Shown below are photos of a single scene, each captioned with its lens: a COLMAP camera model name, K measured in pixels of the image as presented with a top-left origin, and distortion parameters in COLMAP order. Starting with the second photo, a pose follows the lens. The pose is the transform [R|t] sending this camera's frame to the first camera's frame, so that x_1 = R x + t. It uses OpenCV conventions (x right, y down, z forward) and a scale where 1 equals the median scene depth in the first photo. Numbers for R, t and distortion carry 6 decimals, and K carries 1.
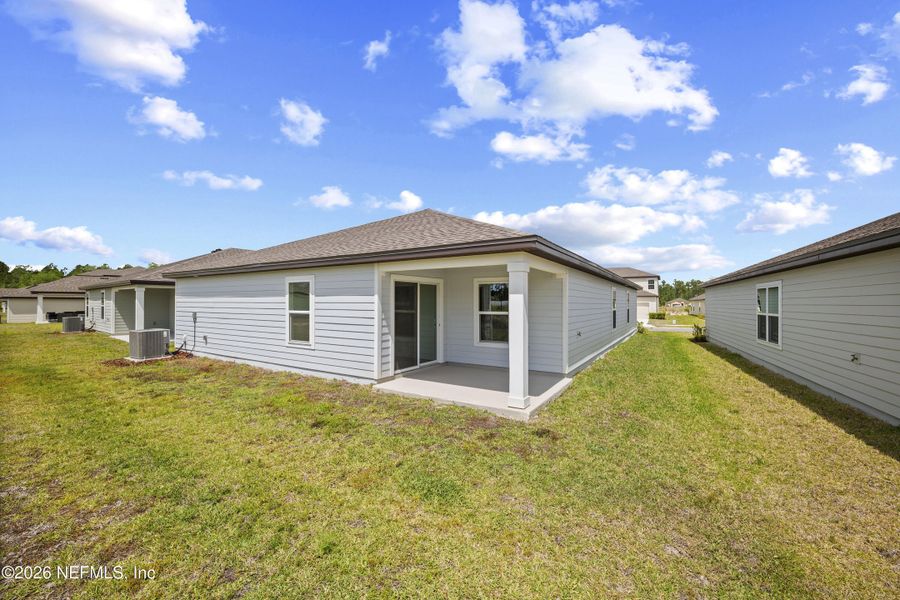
lens RADIAL K [[368.8, 0, 451.0], [0, 368.8, 299.3], [0, 0, 1]] dist [-0.013114, 0.000372]
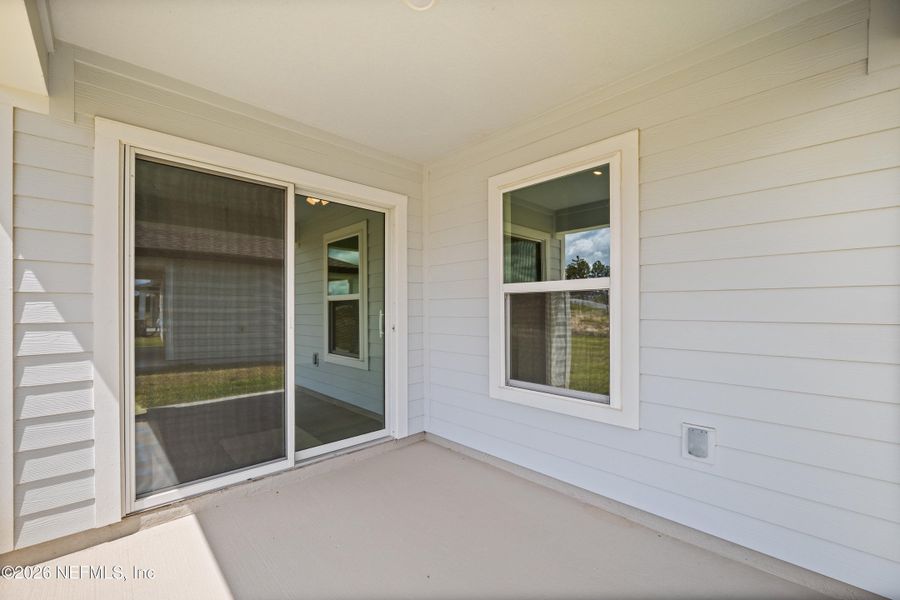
lens RADIAL K [[368.8, 0, 445.6], [0, 368.8, 305.6], [0, 0, 1]] dist [-0.013114, 0.000372]
pose [[0.966139, -0.008624, -0.257877, 0.115132], [0.007146, 0.999952, -0.006669, 0.055758], [0.257922, 0.004600, 0.966155, 0.742091]]
